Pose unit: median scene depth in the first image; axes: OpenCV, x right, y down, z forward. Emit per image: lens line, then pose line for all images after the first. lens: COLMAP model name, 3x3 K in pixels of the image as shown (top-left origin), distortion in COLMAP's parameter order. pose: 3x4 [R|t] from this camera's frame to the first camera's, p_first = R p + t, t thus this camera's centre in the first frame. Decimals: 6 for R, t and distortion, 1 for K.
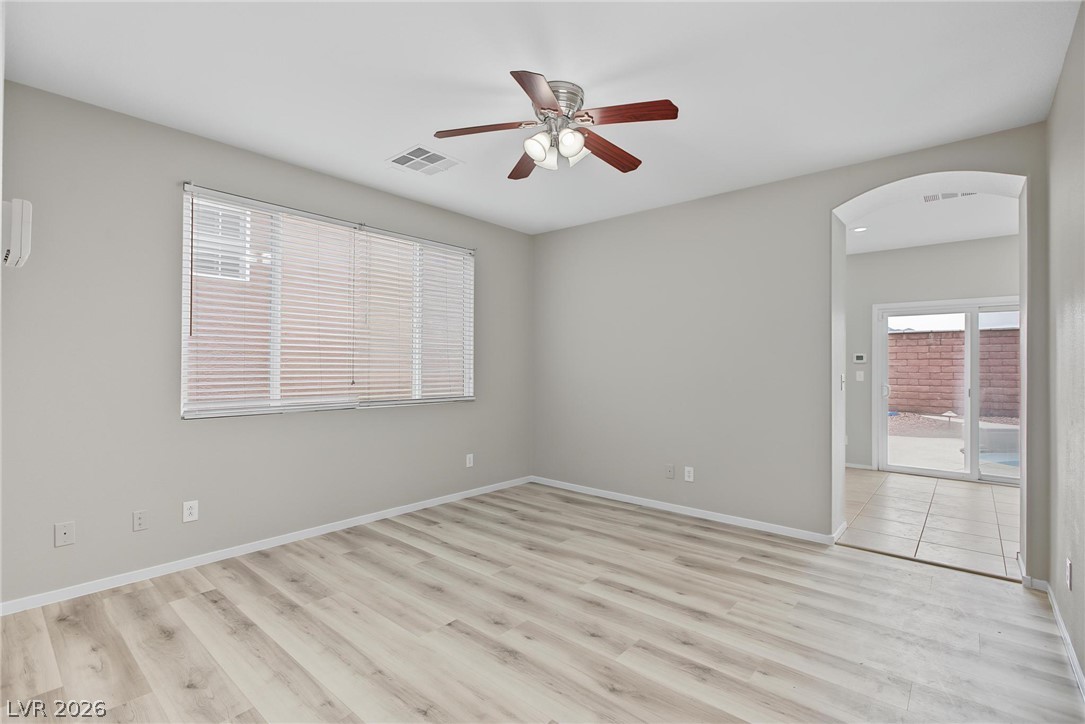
lens RADIAL K [[493.6, 0, 542.5], [0, 493.6, 362.0], [0, 0, 1]] dist [-0.004654, 0.000465]
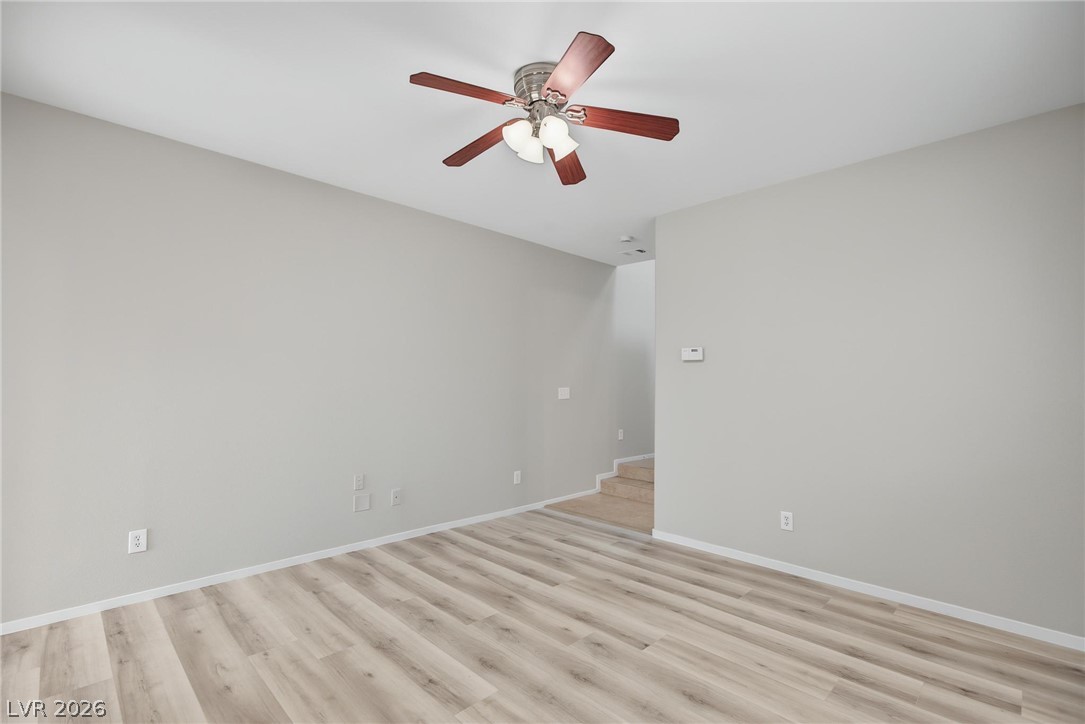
lens RADIAL K [[493.6, 0, 542.5], [0, 493.6, 362.0], [0, 0, 1]] dist [-0.004654, 0.000465]
pose [[-0.996961, -0.014030, 0.076632, -0.041880], [-0.017995, 0.998521, -0.051294, 0.015234], [-0.075799, -0.052517, -0.995739, 1.776684]]
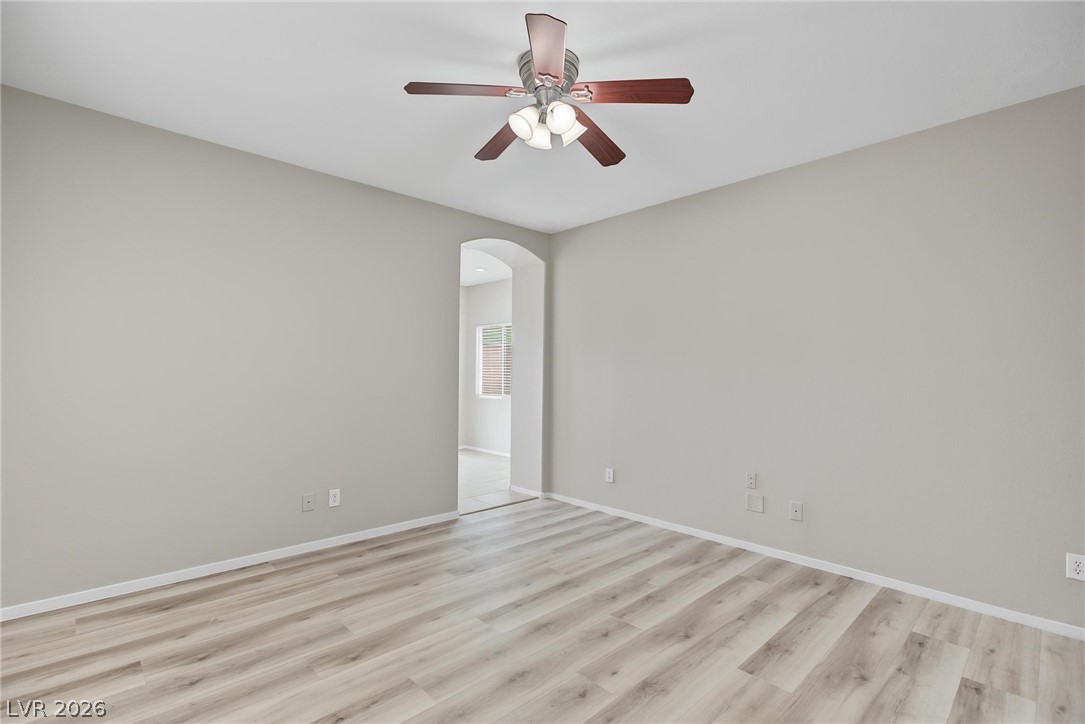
lens RADIAL K [[493.6, 0, 542.5], [0, 493.6, 362.0], [0, 0, 1]] dist [-0.004654, 0.000465]
pose [[0.098784, 0.020740, 0.994893, -0.792602], [-0.017985, 0.999657, -0.019054, 0.007102], [-0.994946, -0.016011, 0.099123, 0.874074]]
